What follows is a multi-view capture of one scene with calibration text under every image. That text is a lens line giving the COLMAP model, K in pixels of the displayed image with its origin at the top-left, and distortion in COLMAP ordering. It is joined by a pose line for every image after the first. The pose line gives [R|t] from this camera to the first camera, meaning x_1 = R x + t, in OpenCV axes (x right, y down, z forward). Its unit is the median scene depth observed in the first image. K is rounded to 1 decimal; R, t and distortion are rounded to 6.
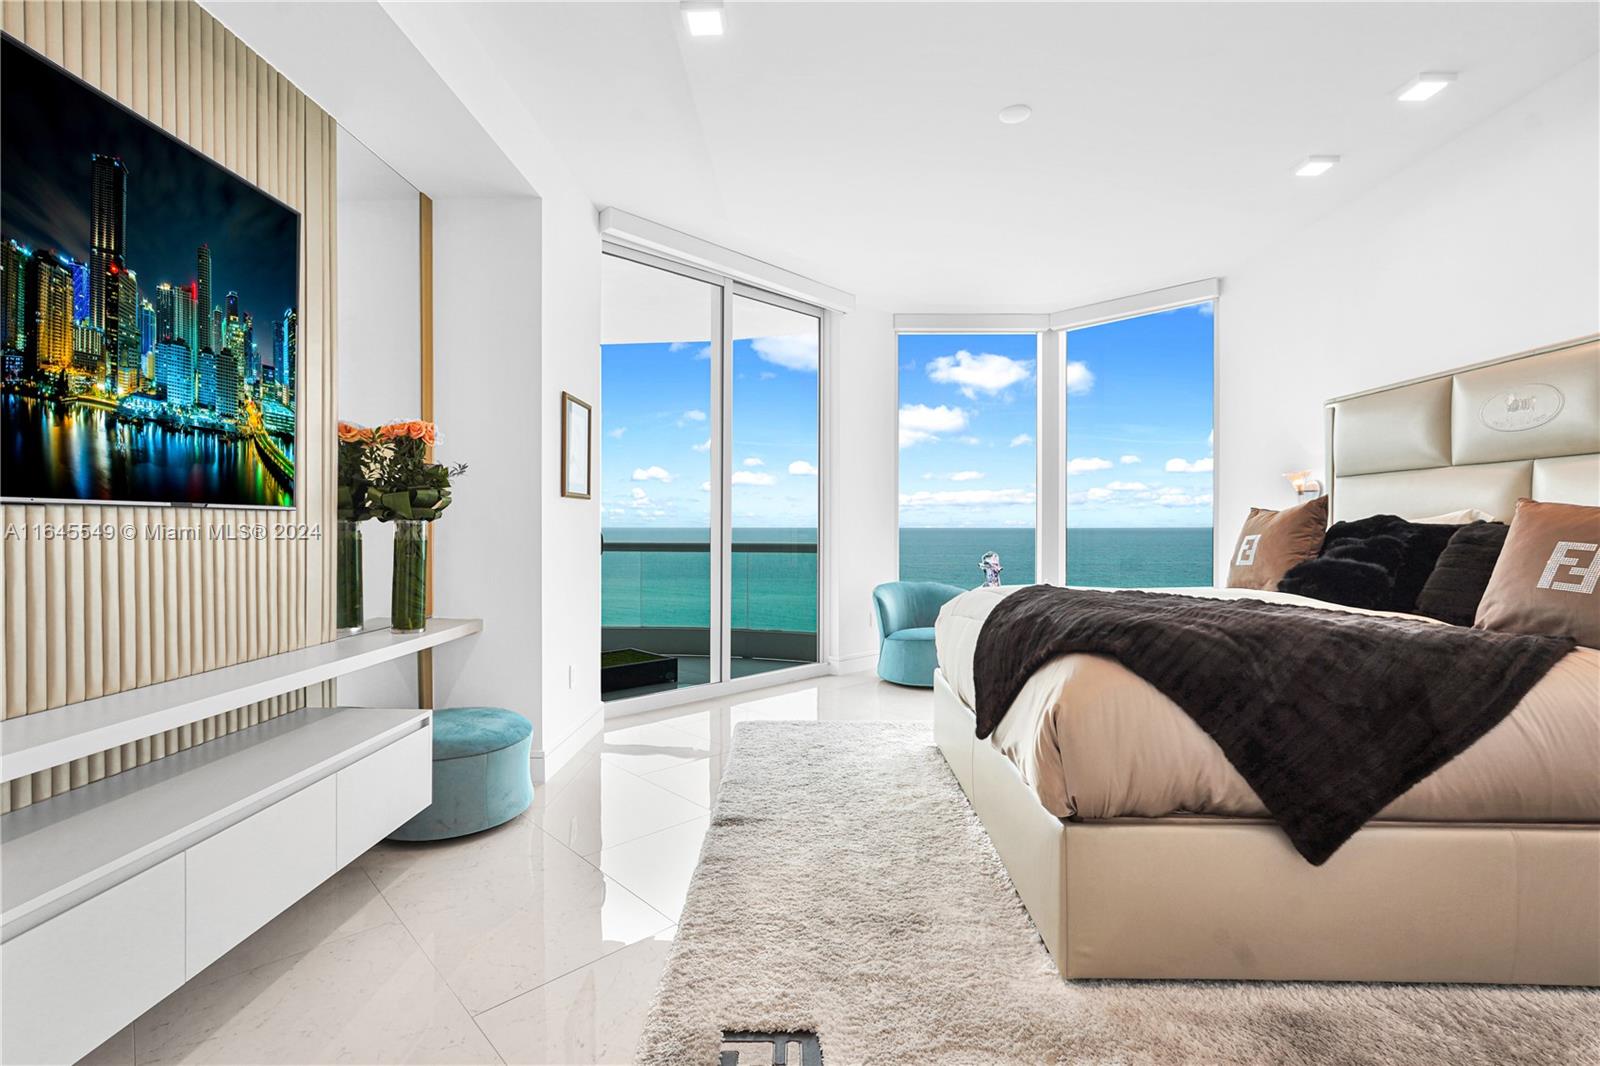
lens RADIAL K [[703.1, 0, 802.5], [0, 703.1, 526.5], [0, 0, 1]] dist [-0.001566, 0.003985]
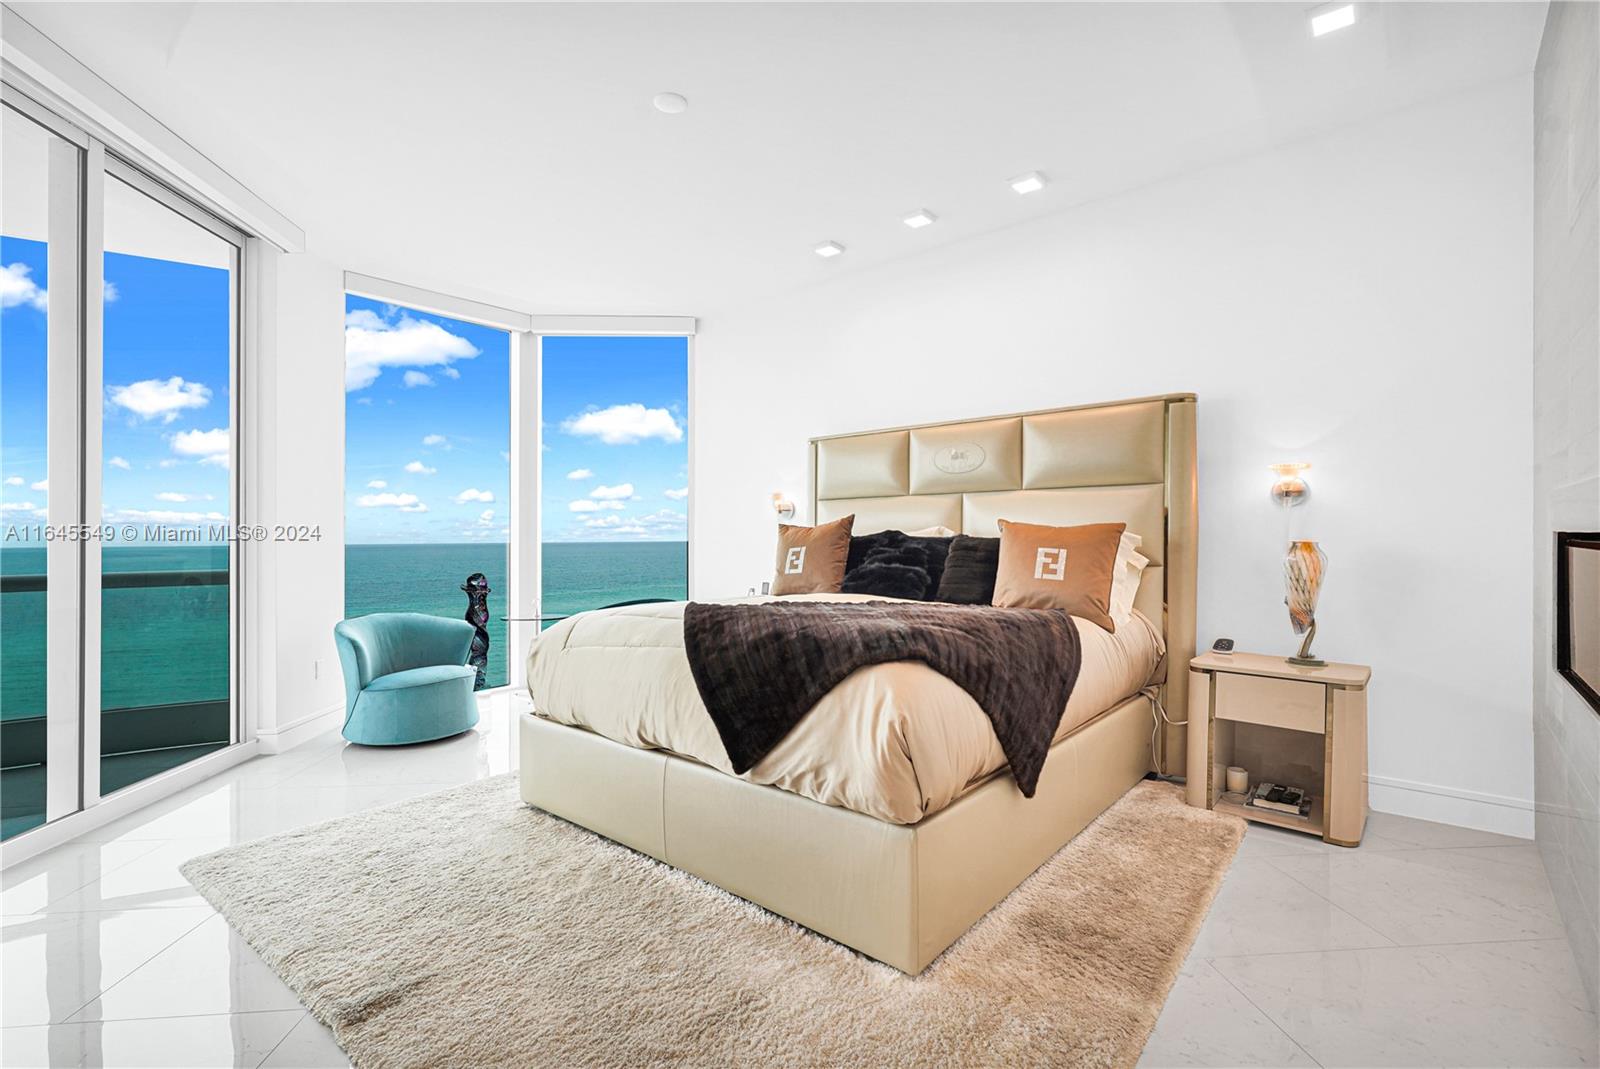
lens RADIAL K [[719.1, 0, 797.5], [0, 719.1, 535.8], [0, 0, 1]] dist [-0.016320, 0.008210]
pose [[0.651655, -0.005469, 0.758496, -0.300852], [0.011006, 0.999937, -0.002246, -0.004643], [-0.758435, 0.009812, 0.651674, 0.242841]]
